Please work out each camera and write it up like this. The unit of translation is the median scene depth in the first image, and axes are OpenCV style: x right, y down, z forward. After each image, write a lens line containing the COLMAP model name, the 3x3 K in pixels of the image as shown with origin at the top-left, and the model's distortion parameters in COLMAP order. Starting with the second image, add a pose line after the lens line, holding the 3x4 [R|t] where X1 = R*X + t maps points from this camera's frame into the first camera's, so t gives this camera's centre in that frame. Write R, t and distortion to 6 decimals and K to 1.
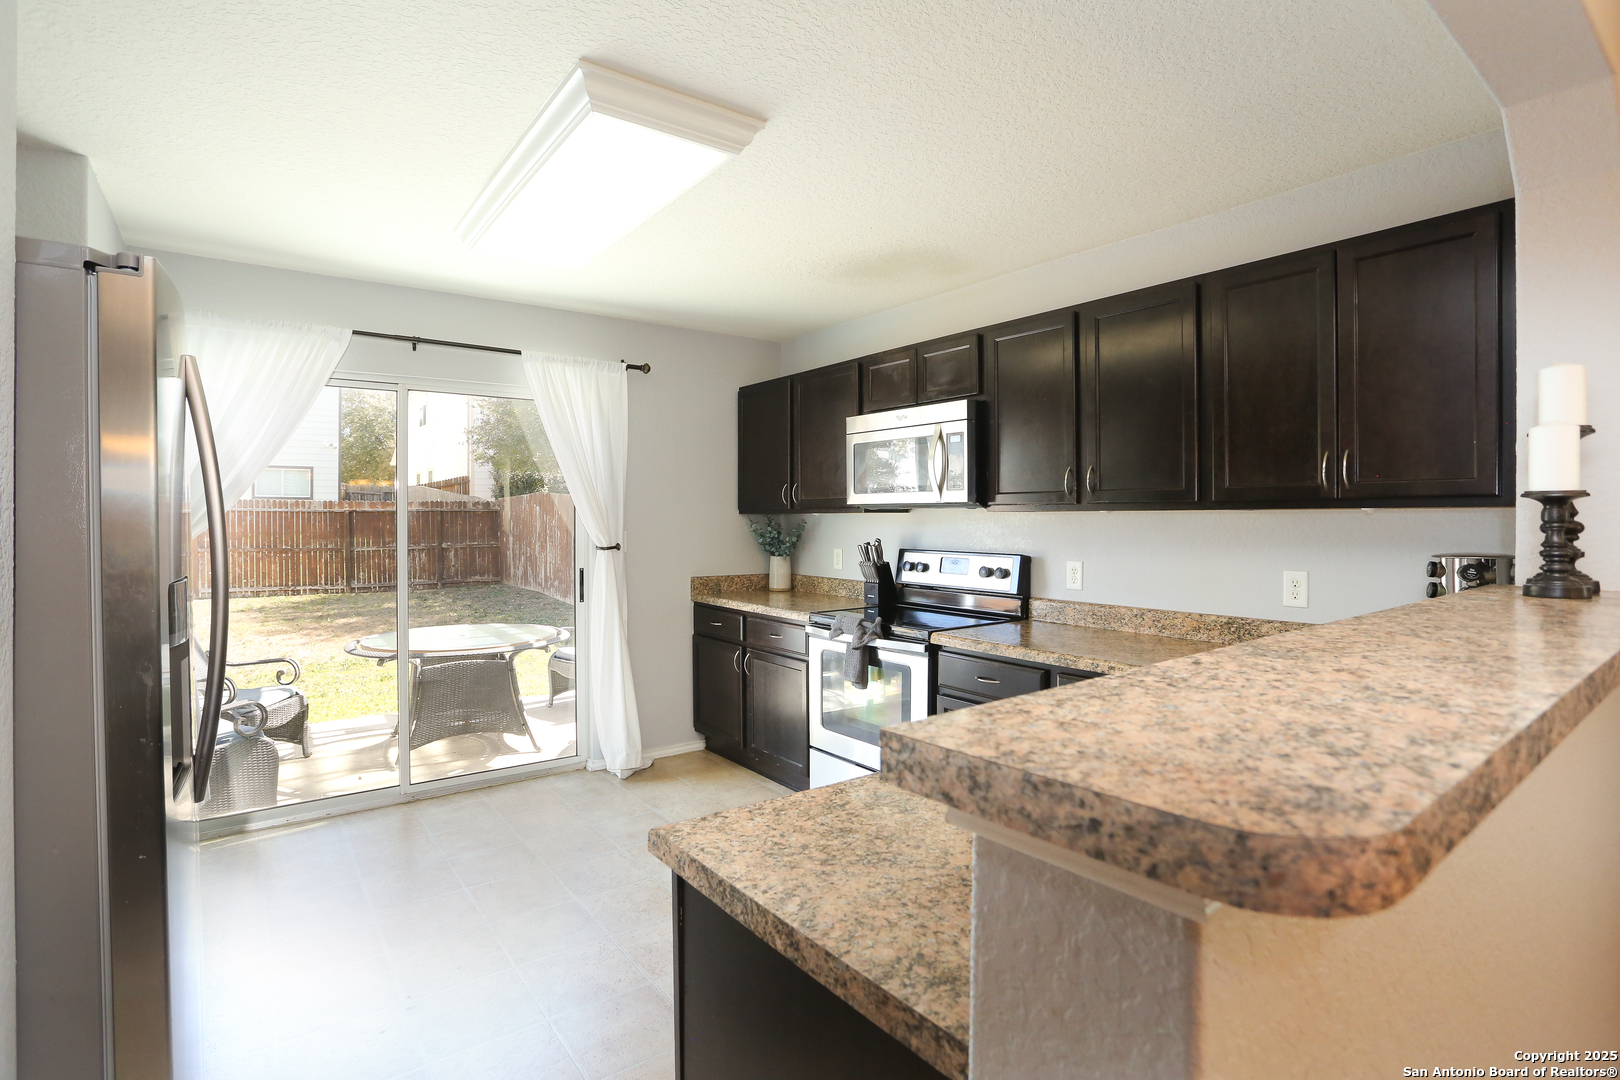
lens RADIAL K [[787.6, 0, 814.6], [0, 787.6, 517.0], [0, 0, 1]] dist [-0.027571, 0.005332]
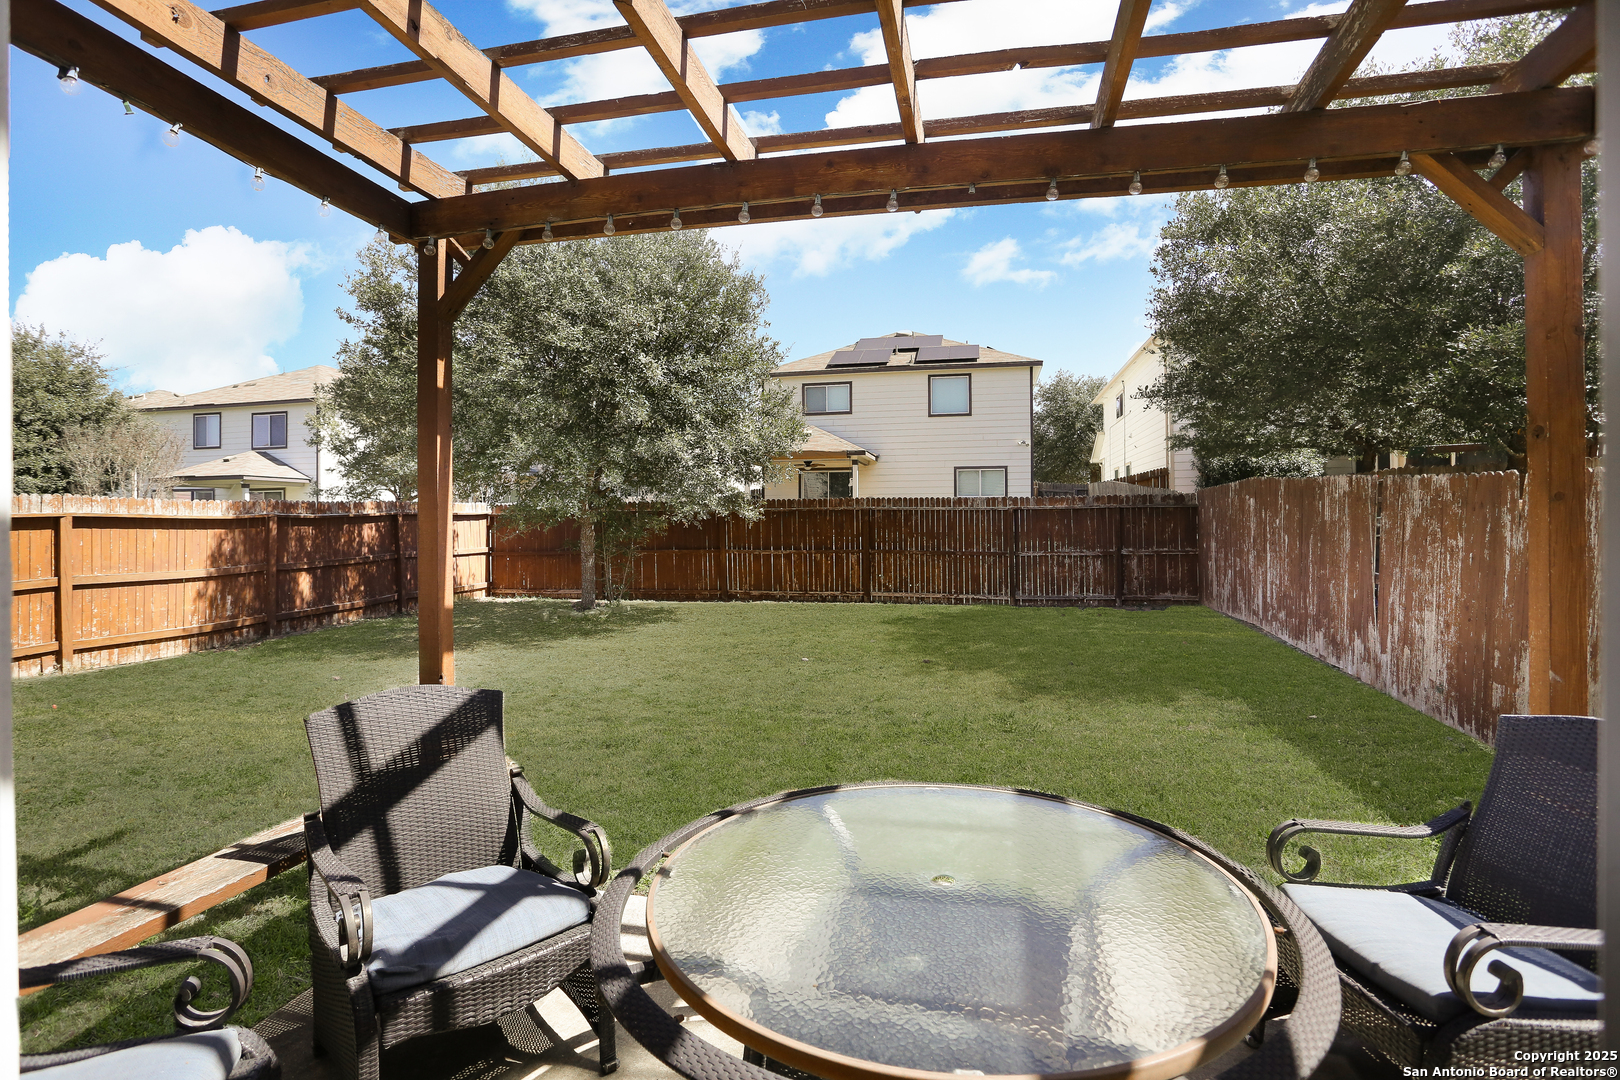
lens RADIAL K [[787.6, 0, 803.0], [0, 787.6, 522.7], [0, 0, 1]] dist [-0.027571, 0.005332]
pose [[0.642682, -0.001537, -0.766132, -0.079864], [0.007251, 0.999965, 0.004077, 0.002003], [0.766099, -0.008175, 0.642671, 0.253016]]
